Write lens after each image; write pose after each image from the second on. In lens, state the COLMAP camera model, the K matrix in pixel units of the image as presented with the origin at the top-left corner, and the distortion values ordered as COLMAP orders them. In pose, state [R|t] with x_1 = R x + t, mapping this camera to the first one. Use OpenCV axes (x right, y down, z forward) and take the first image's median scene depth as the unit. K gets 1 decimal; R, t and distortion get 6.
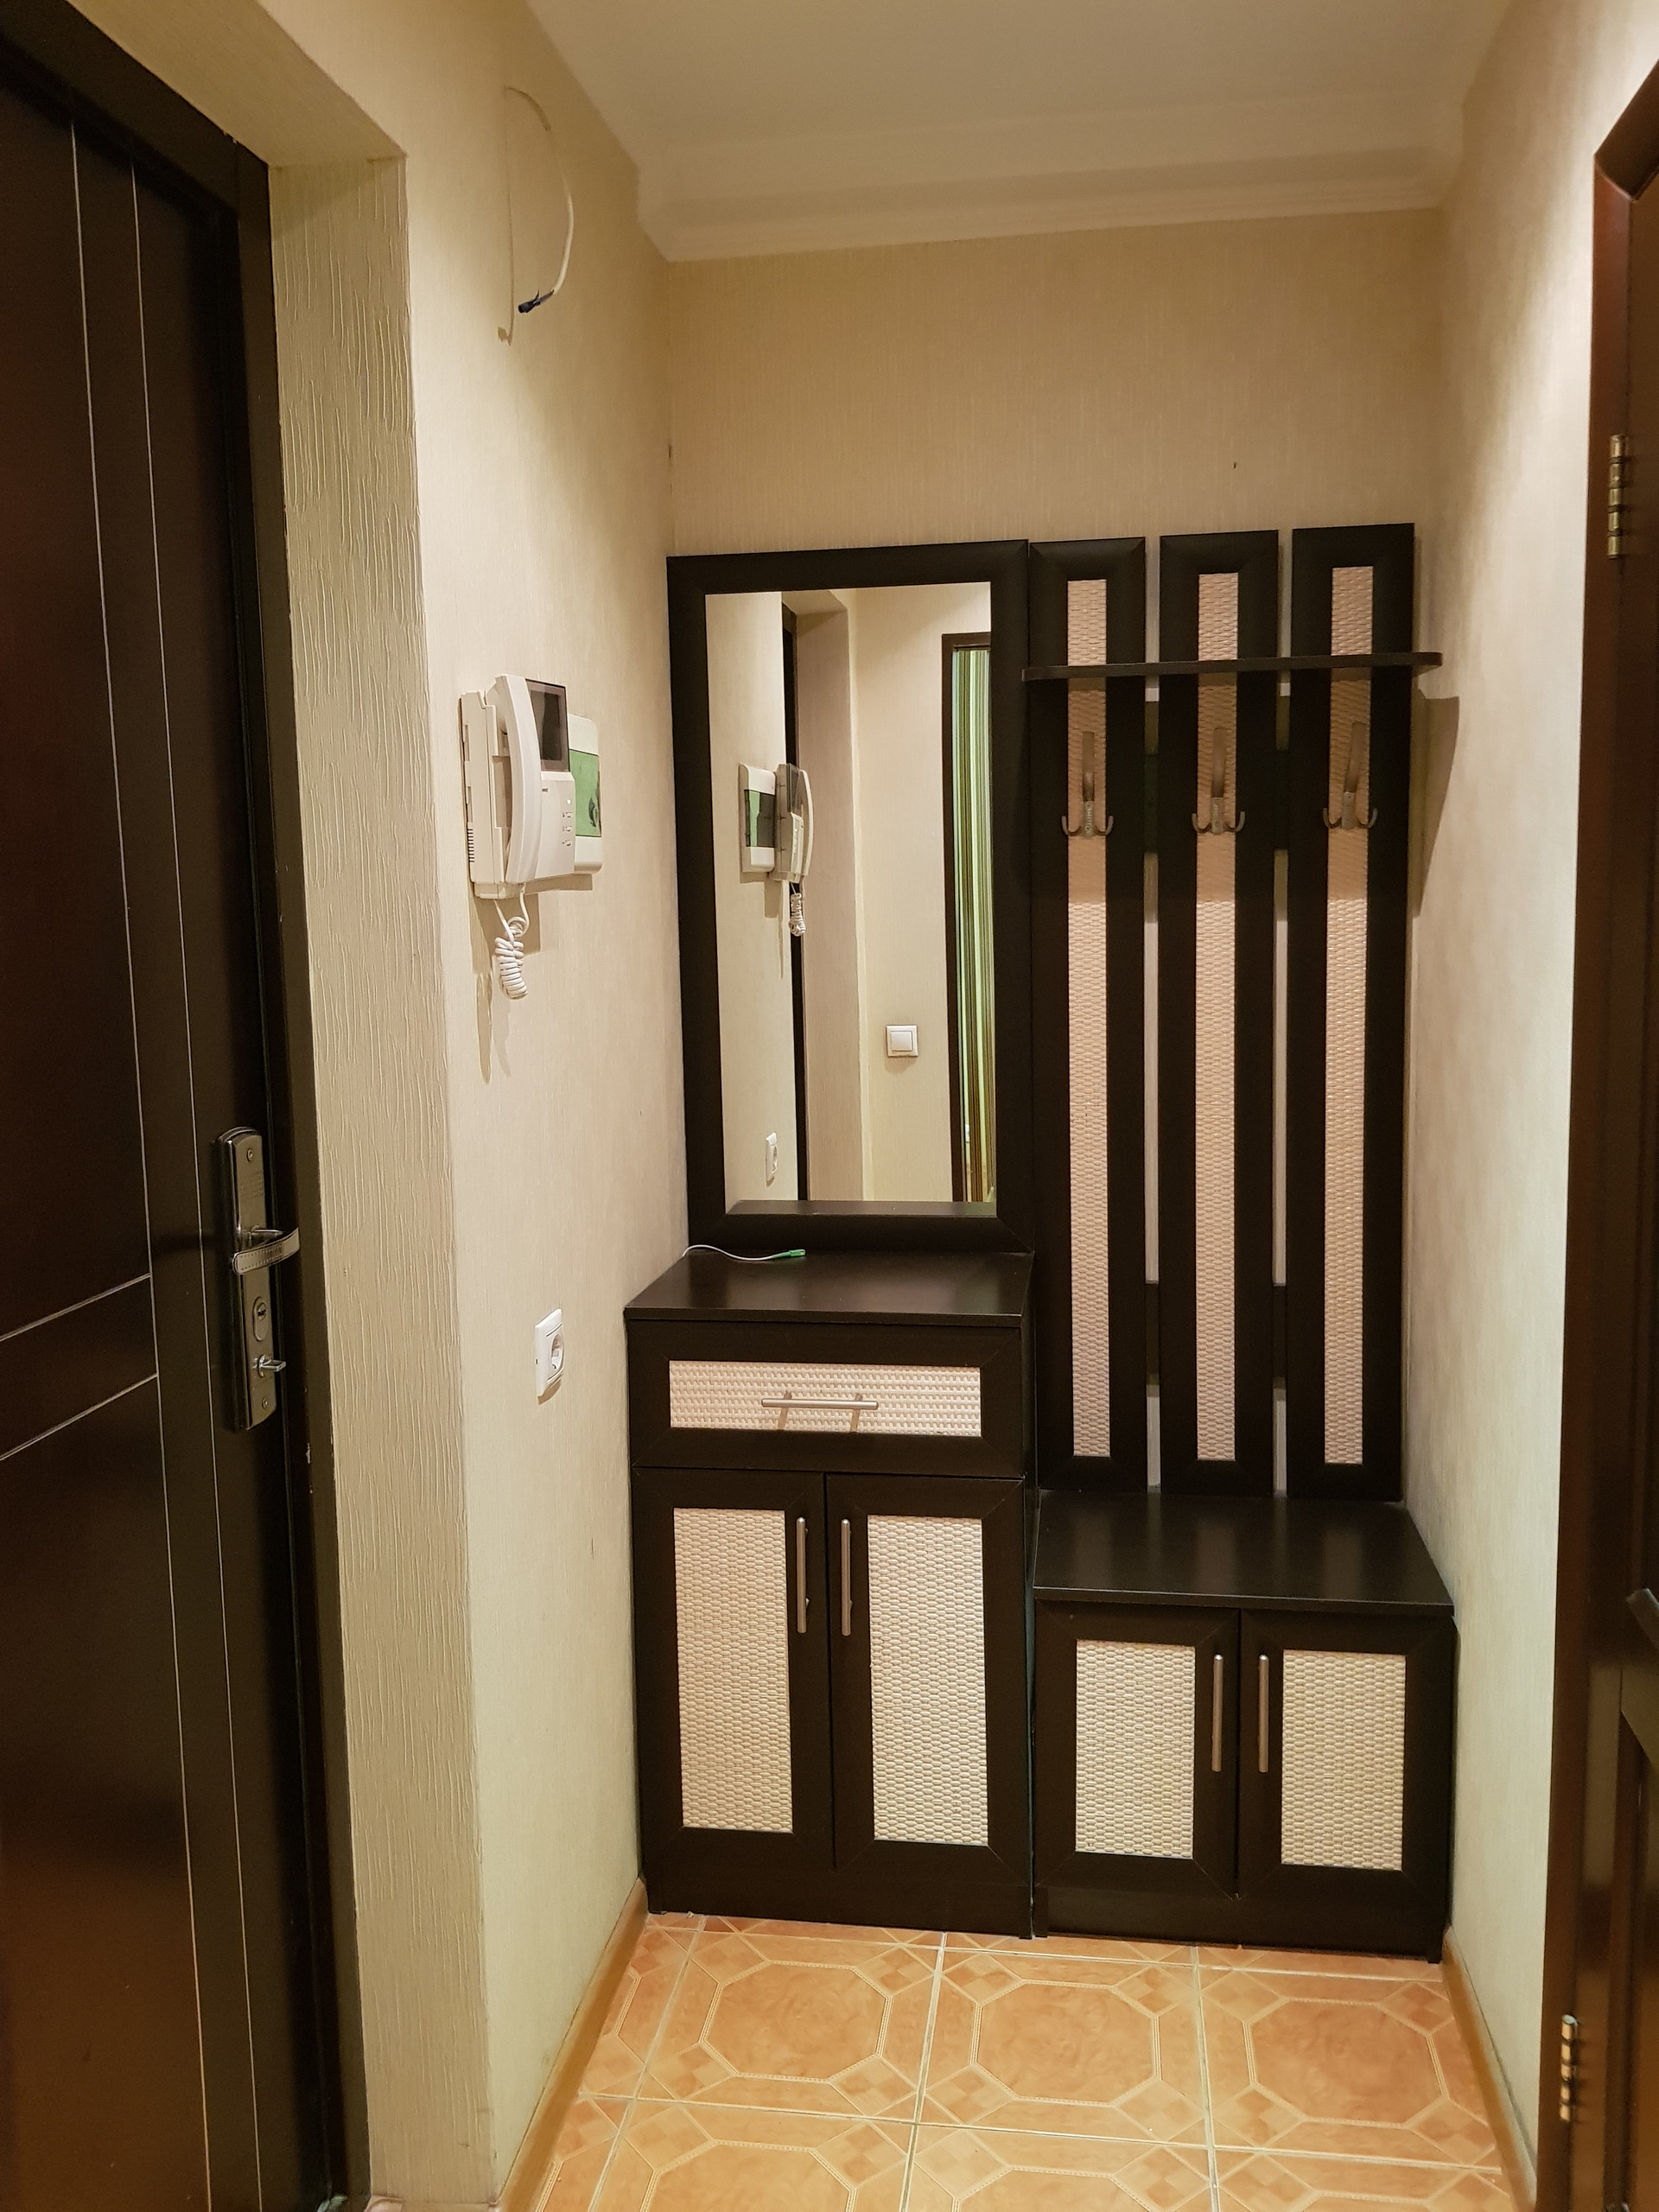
lens RADIAL K [[1705.5, 0, 856.1], [0, 1705.5, 1082.1], [0, 0, 1]] dist [0.064419, -0.117590]
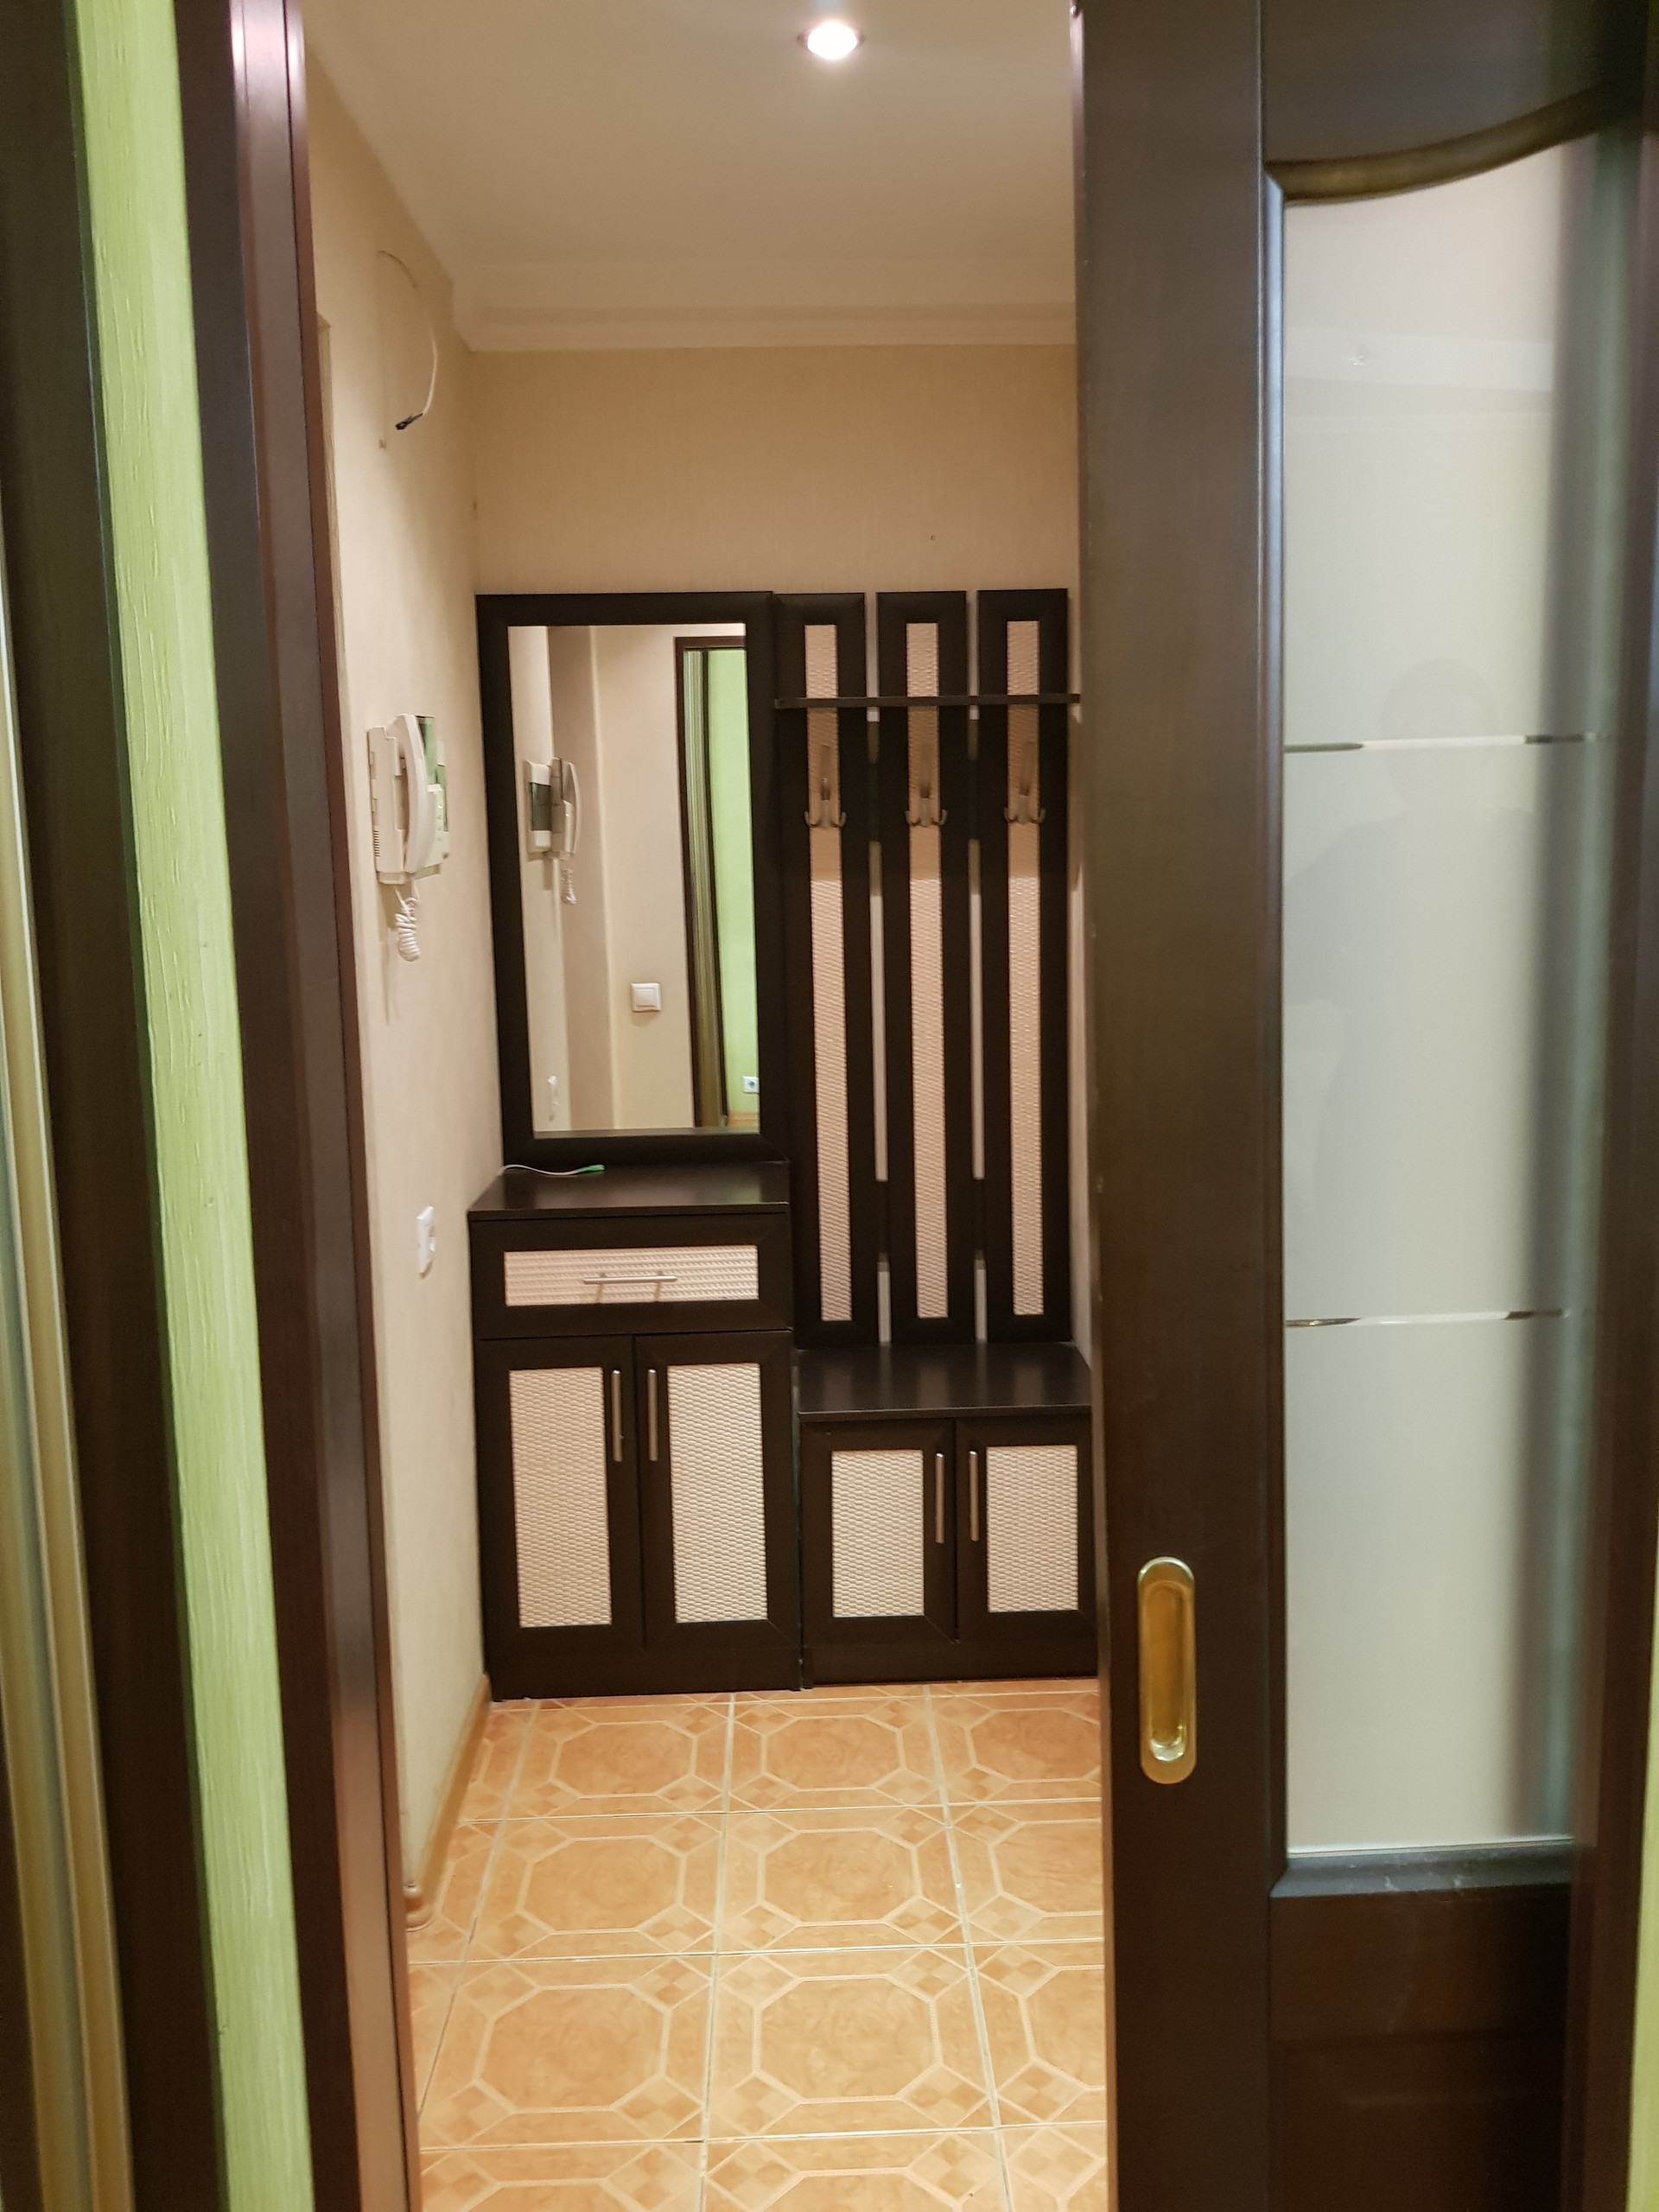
lens RADIAL K [[1706.6, 0, 857.5], [0, 1706.6, 1070.3], [0, 0, 1]] dist [0.068589, -0.124538]
pose [[0.983635, -0.023596, 0.178621, -0.075120], [0.020804, 0.999631, 0.017489, 0.014535], [-0.178968, -0.013487, 0.983763, -0.263337]]
